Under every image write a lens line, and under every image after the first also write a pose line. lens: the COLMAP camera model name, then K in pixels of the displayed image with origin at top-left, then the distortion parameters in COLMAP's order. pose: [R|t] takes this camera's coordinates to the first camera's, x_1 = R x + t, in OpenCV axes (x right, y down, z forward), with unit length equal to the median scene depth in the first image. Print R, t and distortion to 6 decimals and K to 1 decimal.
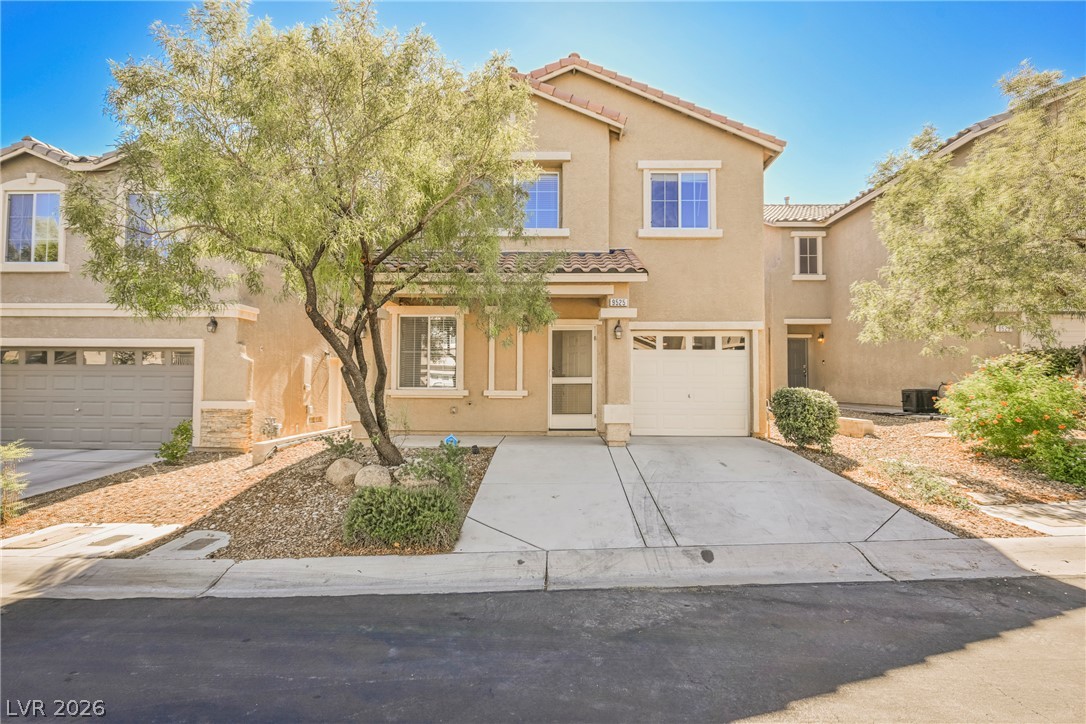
lens RADIAL K [[523.1, 0, 545.3], [0, 523.1, 363.1], [0, 0, 1]] dist [-0.000483, 0.000996]
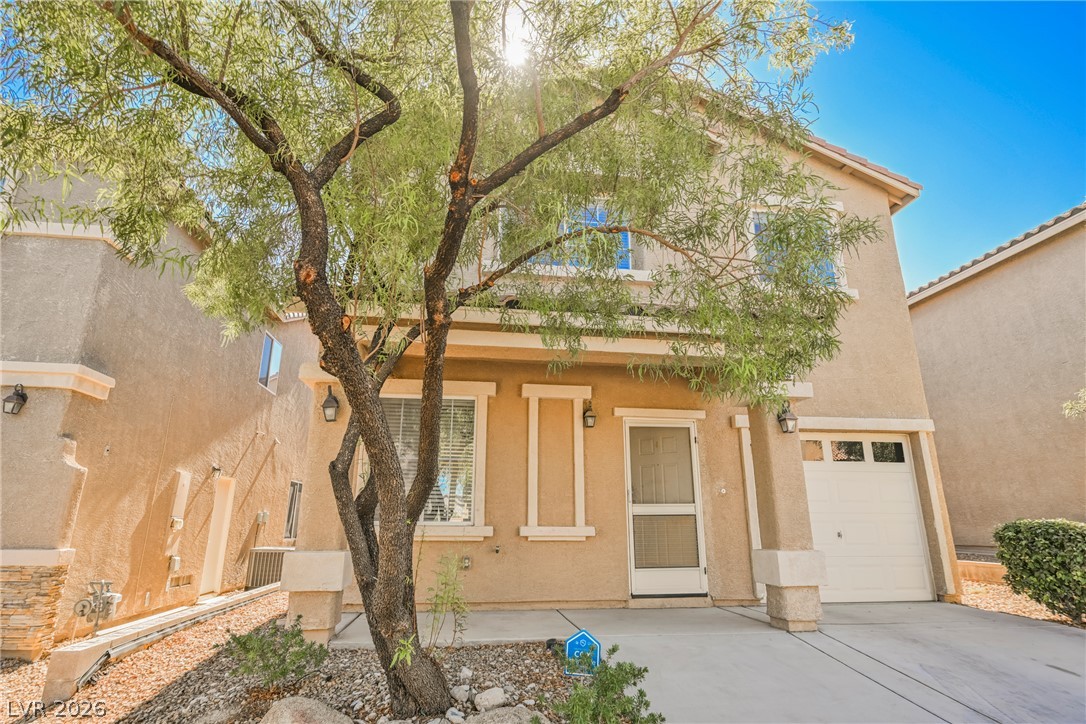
lens RADIAL K [[569.3, 0, 542.7], [0, 569.3, 361.0], [0, 0, 1]] dist [-0.002993, -0.000204]
pose [[0.986957, 0.042119, 0.155377, -0.207847], [-0.003896, 0.971134, -0.238503, 0.025755], [-0.160937, 0.234787, 0.958631, 0.367835]]
